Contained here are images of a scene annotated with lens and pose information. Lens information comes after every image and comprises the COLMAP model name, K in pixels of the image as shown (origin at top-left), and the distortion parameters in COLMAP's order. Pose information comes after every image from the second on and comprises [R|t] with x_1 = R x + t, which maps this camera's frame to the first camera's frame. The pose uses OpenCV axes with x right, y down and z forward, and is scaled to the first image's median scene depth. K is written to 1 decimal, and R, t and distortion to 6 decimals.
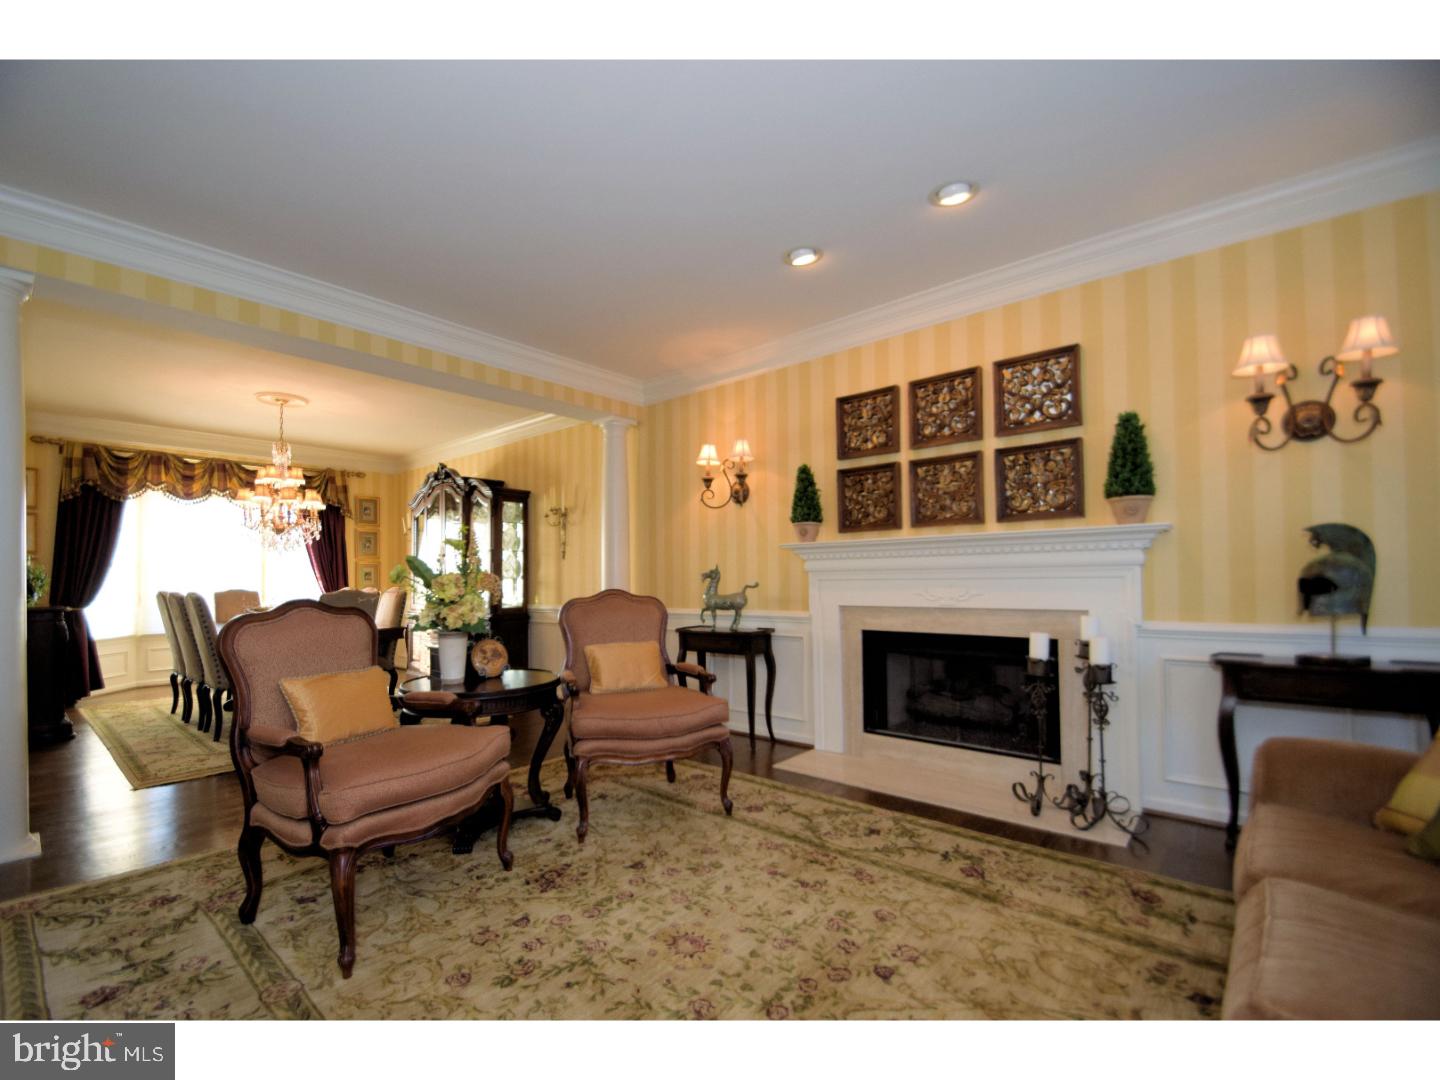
lens RADIAL K [[641.4, 0, 674.0], [0, 641.4, 563.7], [0, 0, 1]] dist [0.000560, -0.000049]
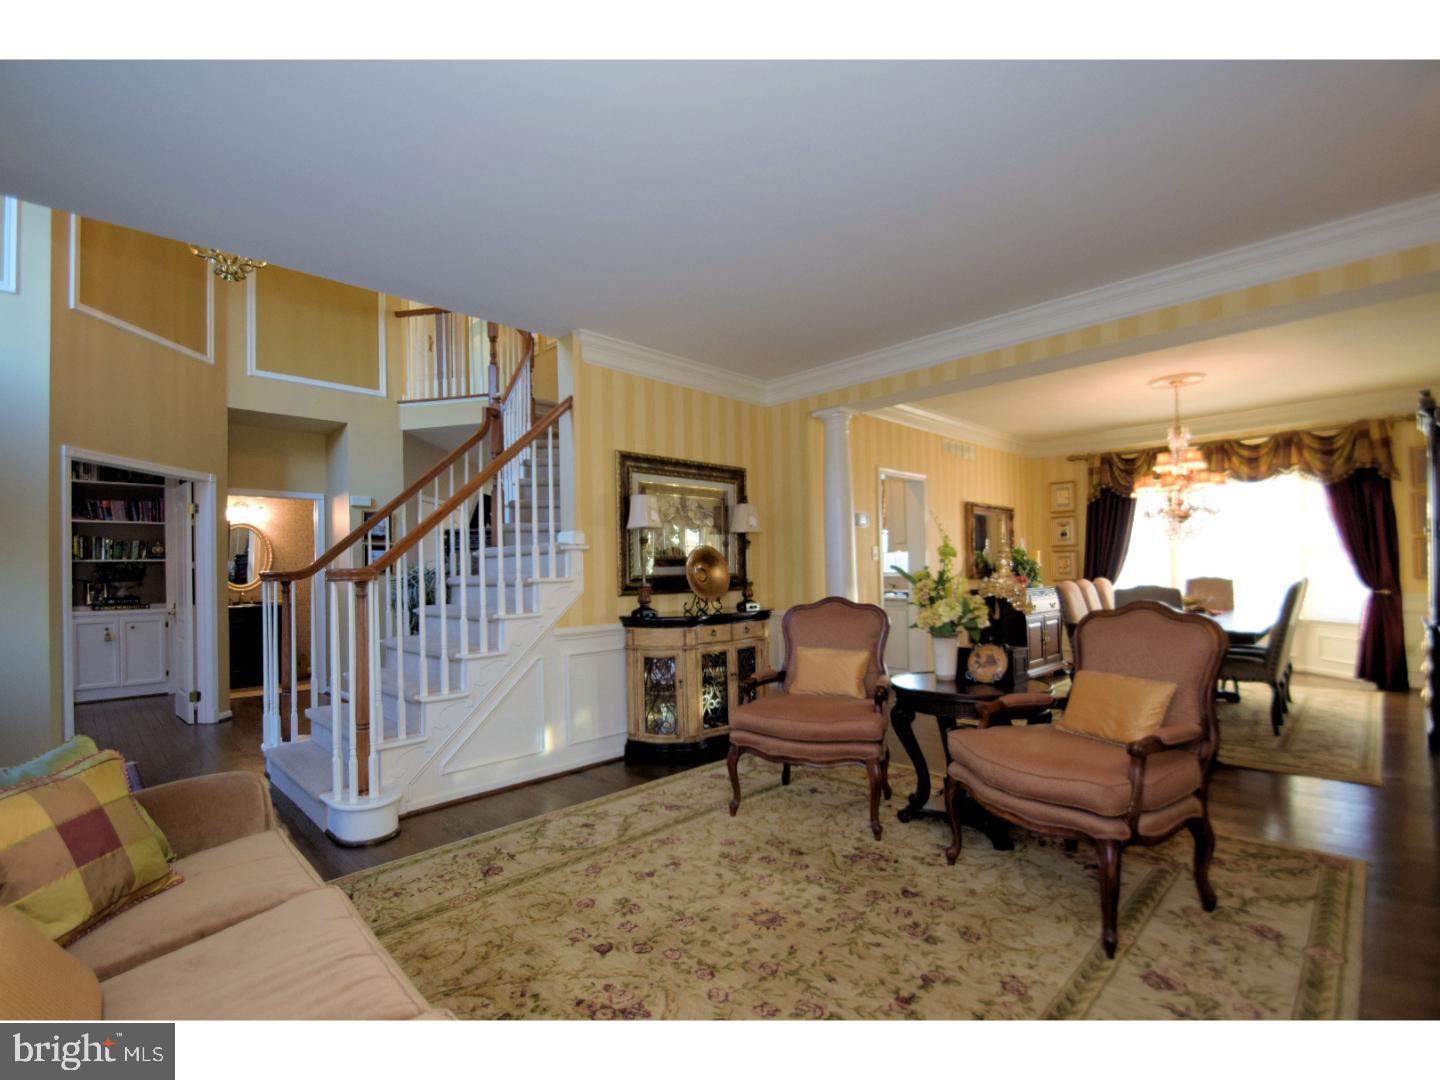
lens RADIAL K [[641.4, 0, 674.0], [0, 641.4, 563.7], [0, 0, 1]] dist [0.000560, -0.000049]
pose [[-0.079587, -0.000028, -0.996828, 0.351709], [0.040432, 0.999177, -0.003256, -0.009910], [0.996008, -0.040563, -0.079520, 0.289001]]
